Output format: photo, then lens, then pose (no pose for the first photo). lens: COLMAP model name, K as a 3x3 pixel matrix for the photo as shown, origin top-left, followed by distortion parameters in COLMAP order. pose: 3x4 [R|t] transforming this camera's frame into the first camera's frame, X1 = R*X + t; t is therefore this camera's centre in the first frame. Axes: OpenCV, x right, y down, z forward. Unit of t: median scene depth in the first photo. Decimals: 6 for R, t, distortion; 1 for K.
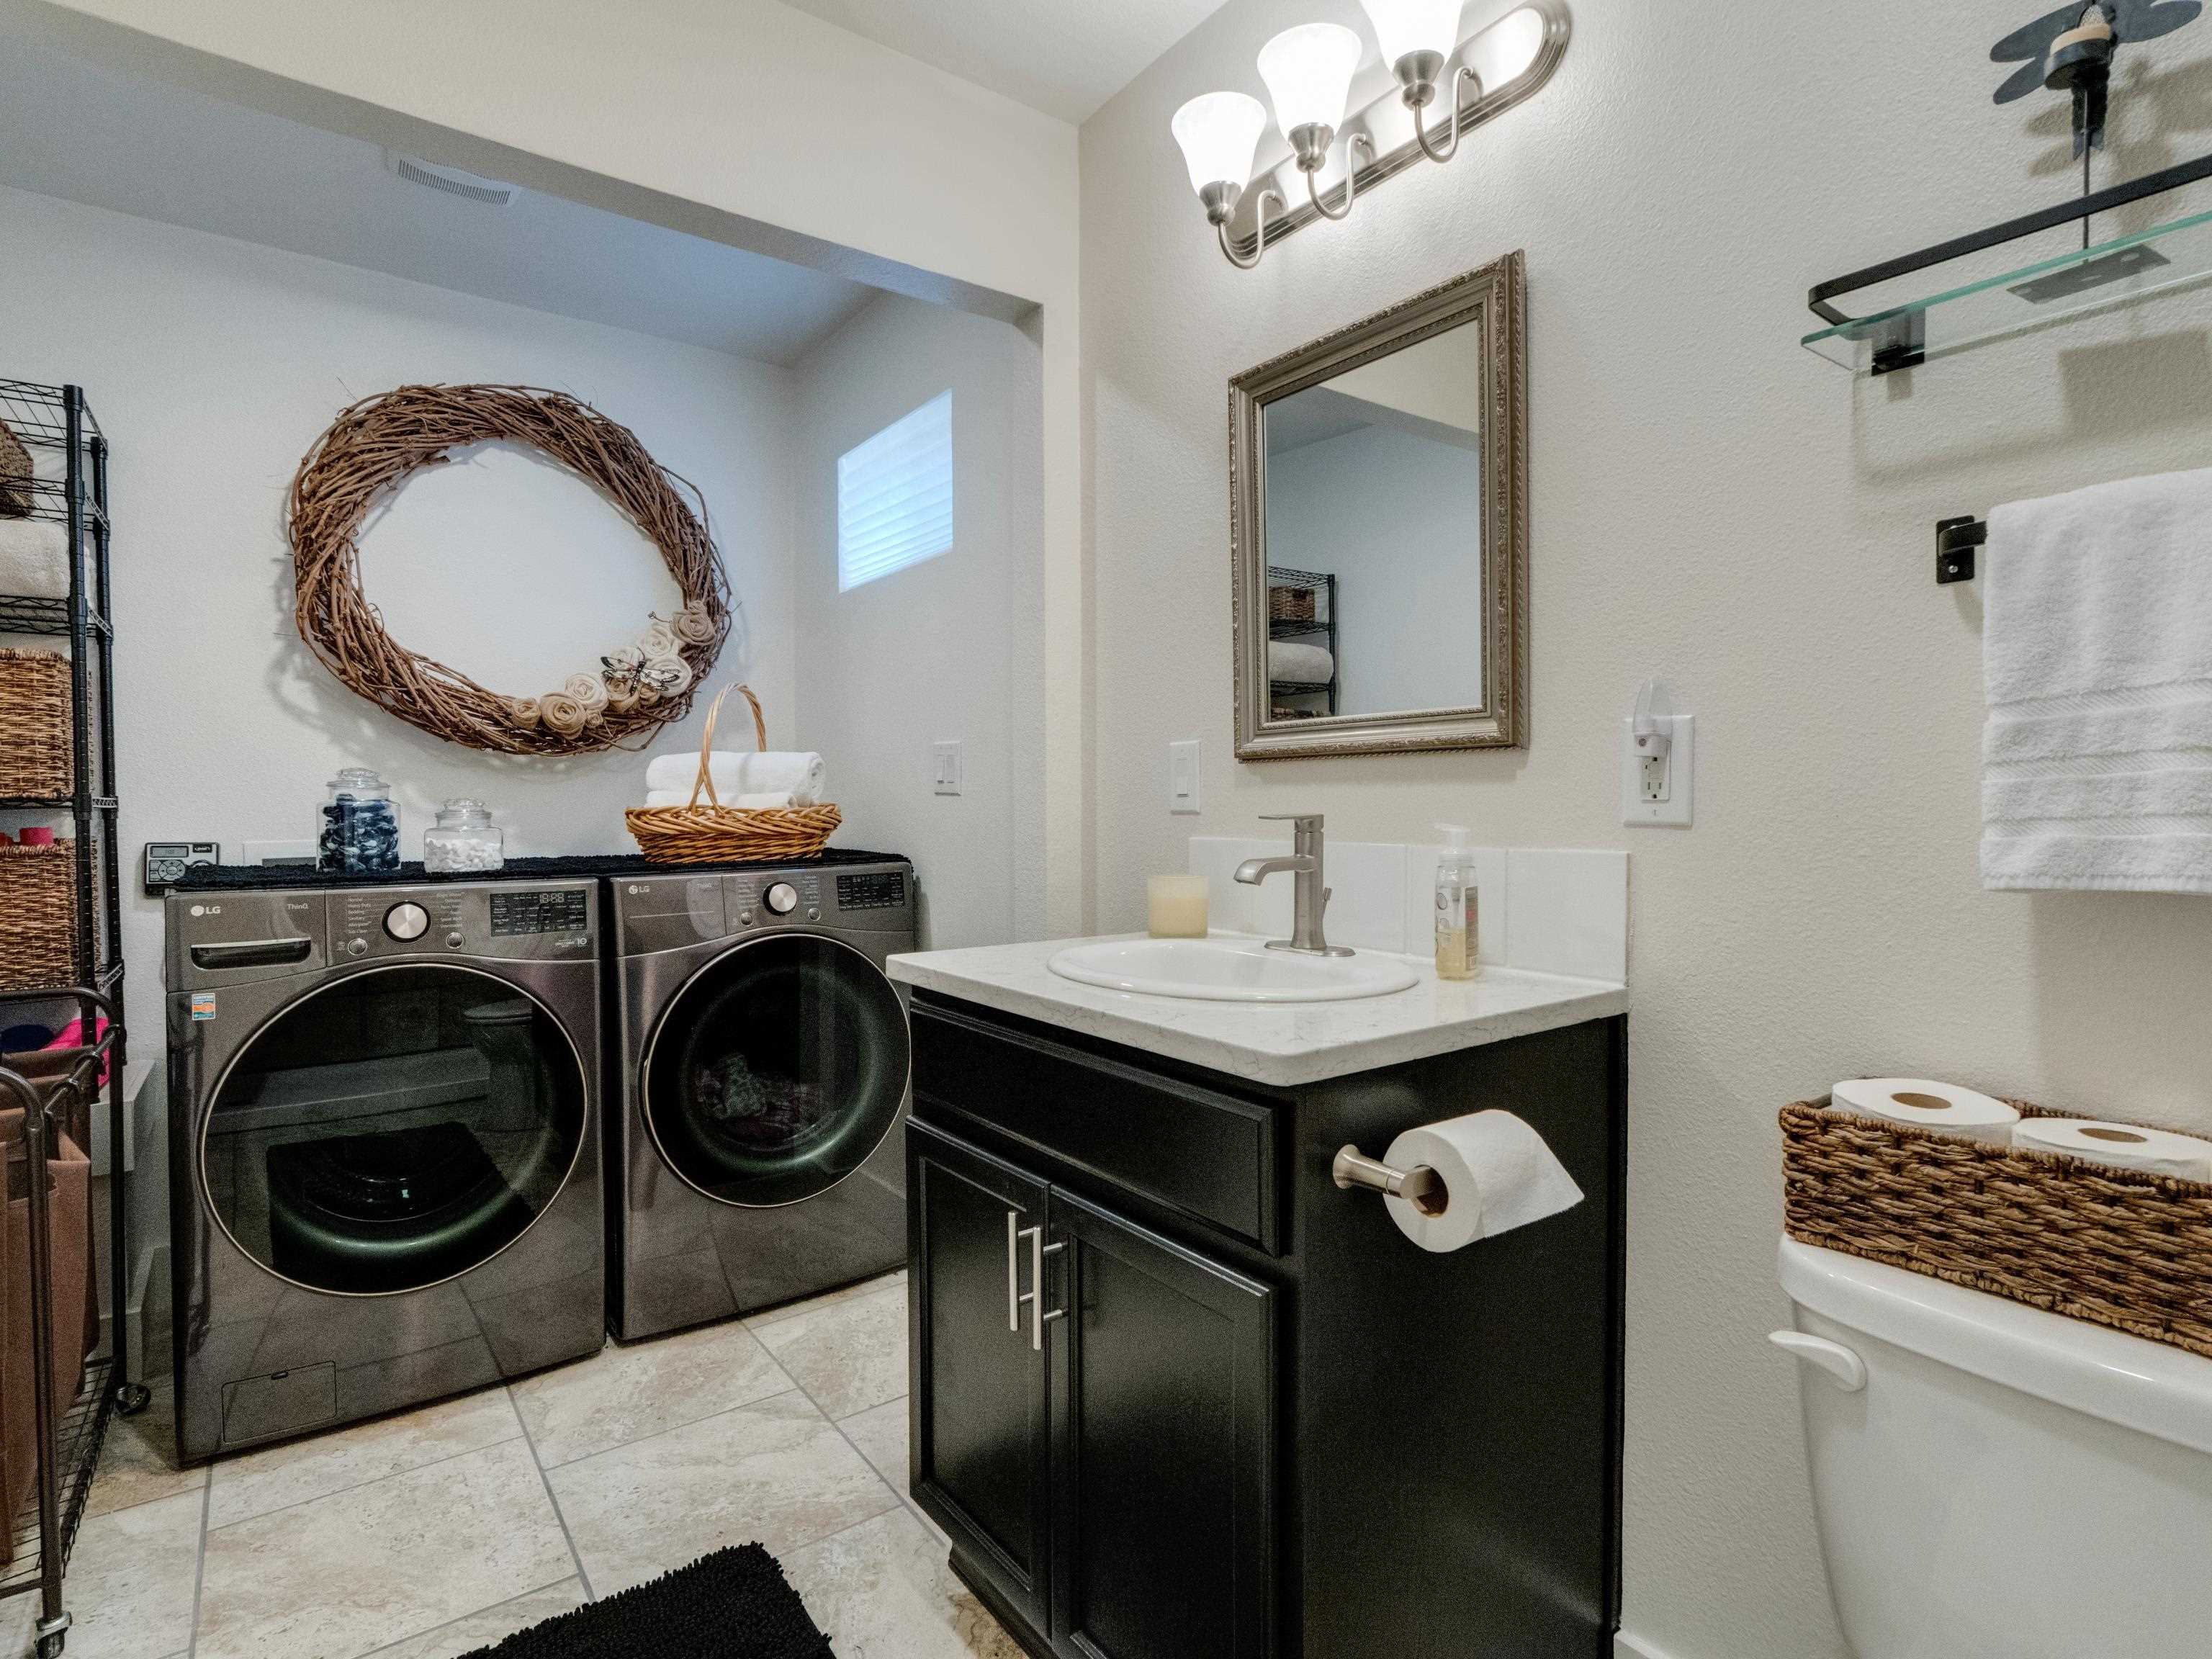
lens RADIAL K [[1113.2, 0, 1100.2], [0, 1113.2, 818.9], [0, 0, 1]] dist [-0.001678, -0.000424]
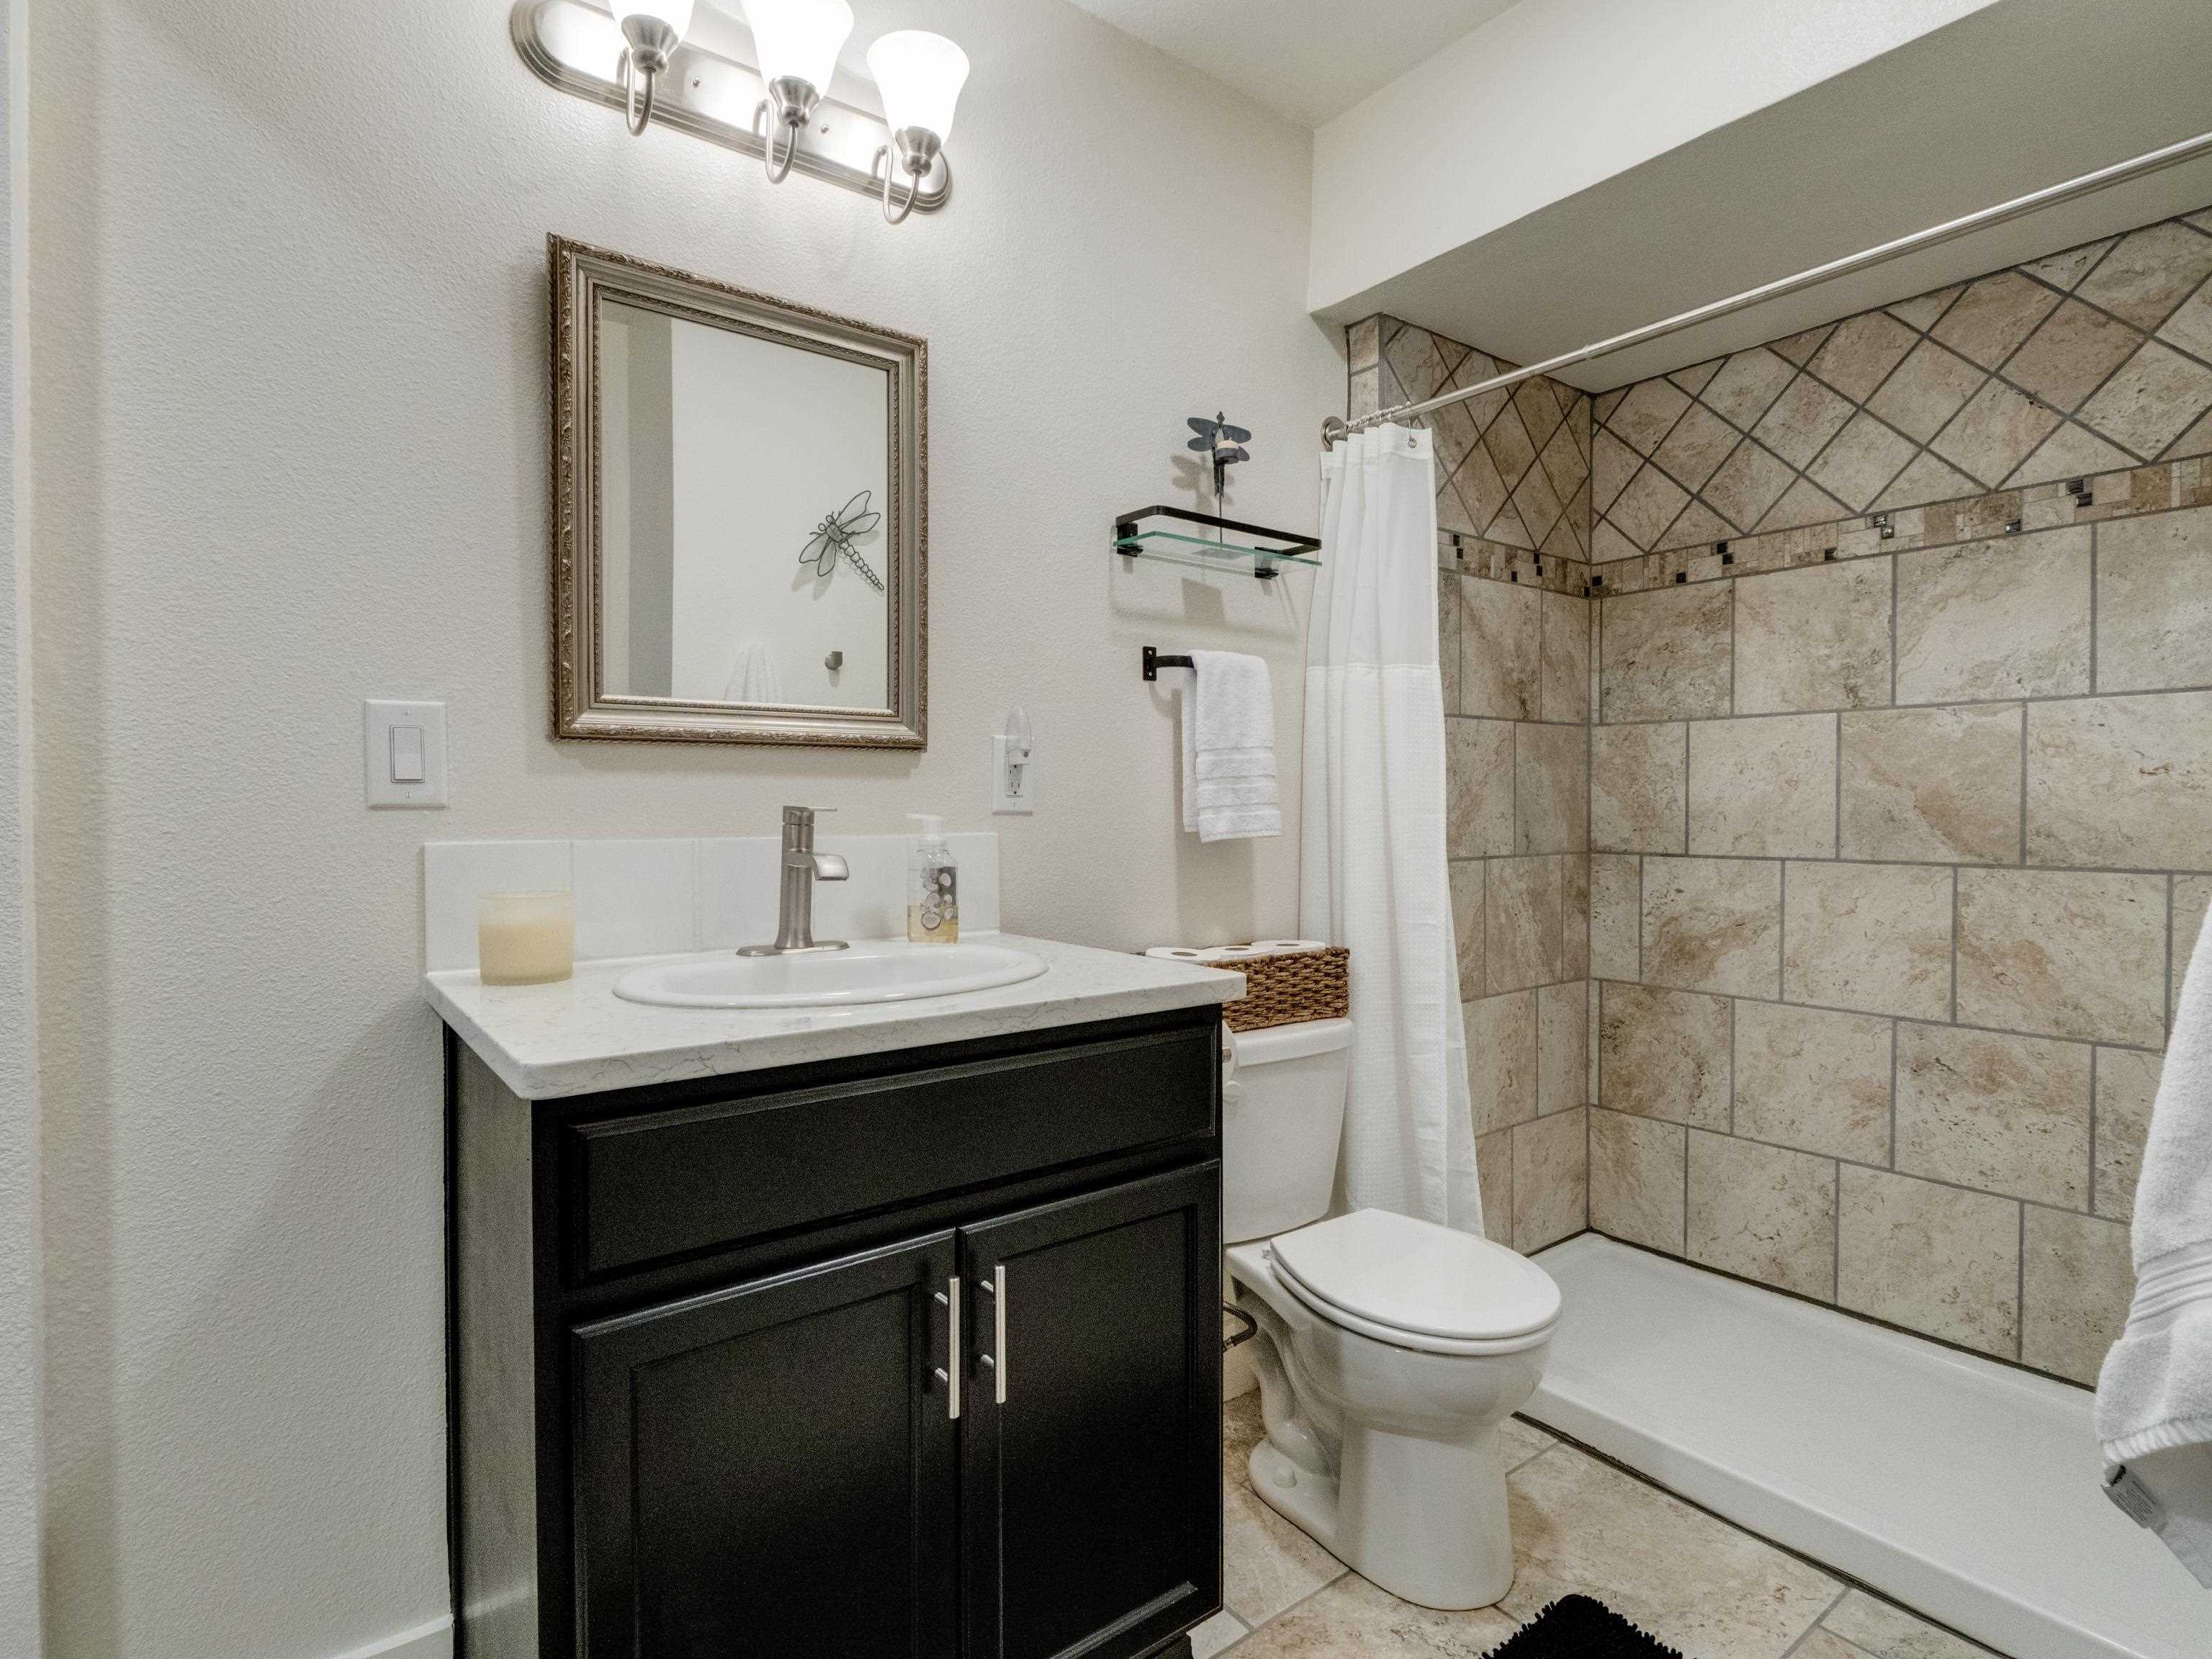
lens RADIAL K [[1113.2, 0, 1100.2], [0, 1113.2, 825.6], [0, 0, 1]] dist [-0.001678, -0.000424]
pose [[0.000471, -0.012944, 0.999916, -0.908317], [0.014582, 0.999810, 0.012936, 0.004881], [-0.999894, 0.014575, 0.000660, 0.886086]]
